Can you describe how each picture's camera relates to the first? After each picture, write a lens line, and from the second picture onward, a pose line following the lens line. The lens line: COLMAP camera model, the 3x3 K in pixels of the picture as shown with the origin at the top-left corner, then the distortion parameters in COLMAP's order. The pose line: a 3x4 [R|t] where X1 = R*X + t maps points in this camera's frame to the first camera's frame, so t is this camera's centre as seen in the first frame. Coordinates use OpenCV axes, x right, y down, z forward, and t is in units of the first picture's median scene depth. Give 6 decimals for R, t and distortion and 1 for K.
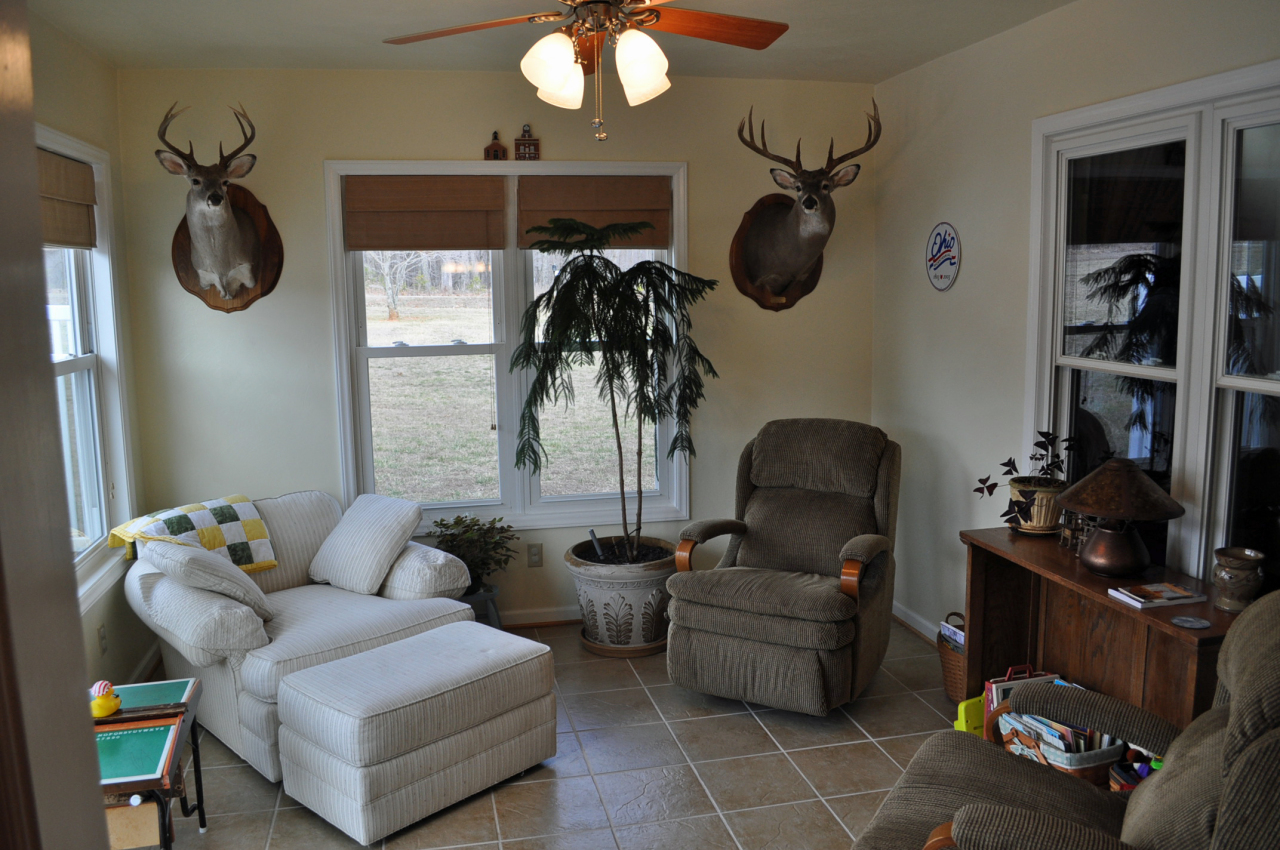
lens RADIAL K [[1005.3, 0, 640.0], [0, 1005.3, 425.0], [0, 0, 1]] dist [-0.082346, 0.007225]
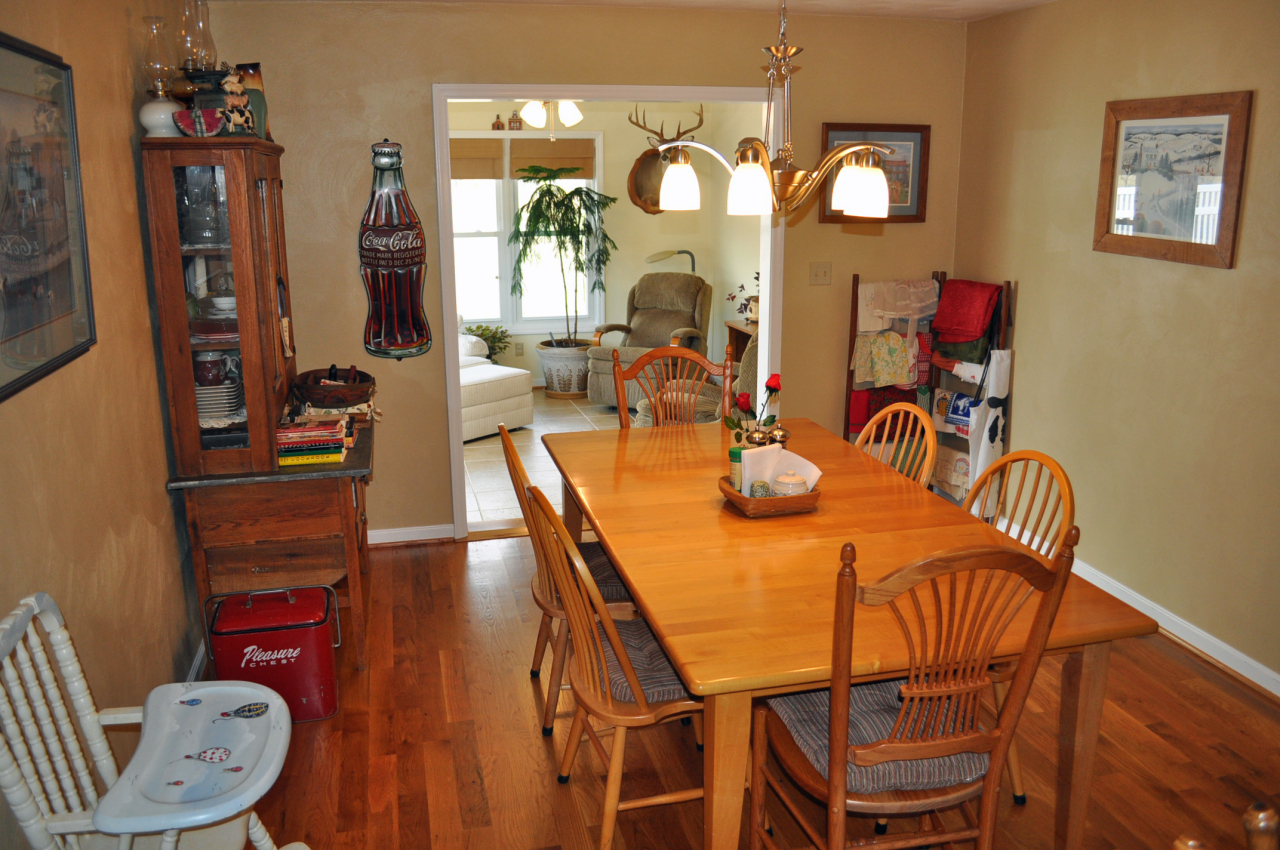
lens RADIAL K [[976.5, 0, 640.0], [0, 976.5, 425.0], [0, 0, 1]] dist [-0.084491, 0.000946]
pose [[0.999357, 0.003153, 0.035709, 0.056554], [-0.006767, 0.994810, 0.101526, 0.094934], [-0.035203, -0.101703, 0.994192, -0.865582]]
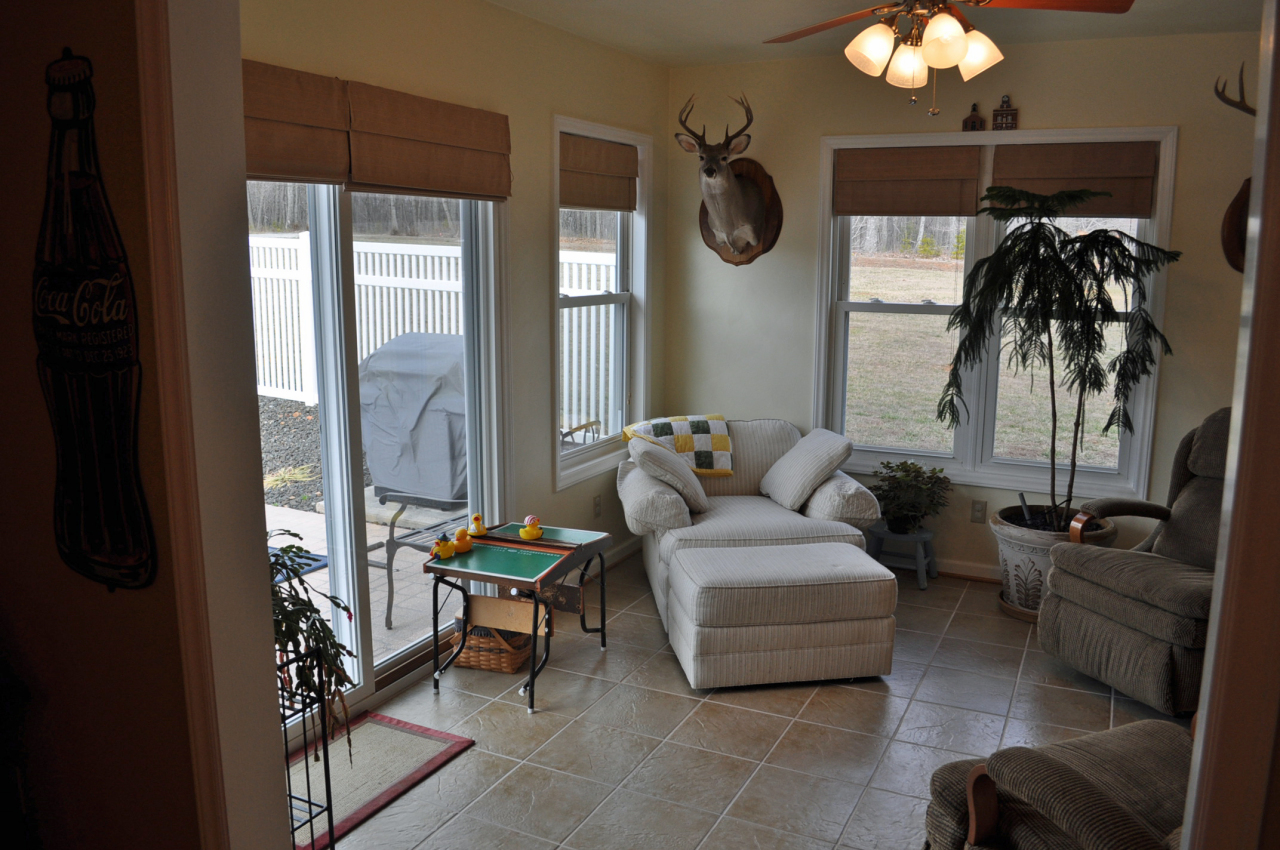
lens RADIAL K [[1005.3, 0, 640.0], [0, 1005.3, 425.0], [0, 0, 1]] dist [-0.082346, 0.007225]
pose [[0.779705, 0.126816, -0.613170, 0.269924], [-0.107204, 0.991853, 0.068815, 0.008145], [0.616901, 0.012079, 0.786948, -0.034463]]
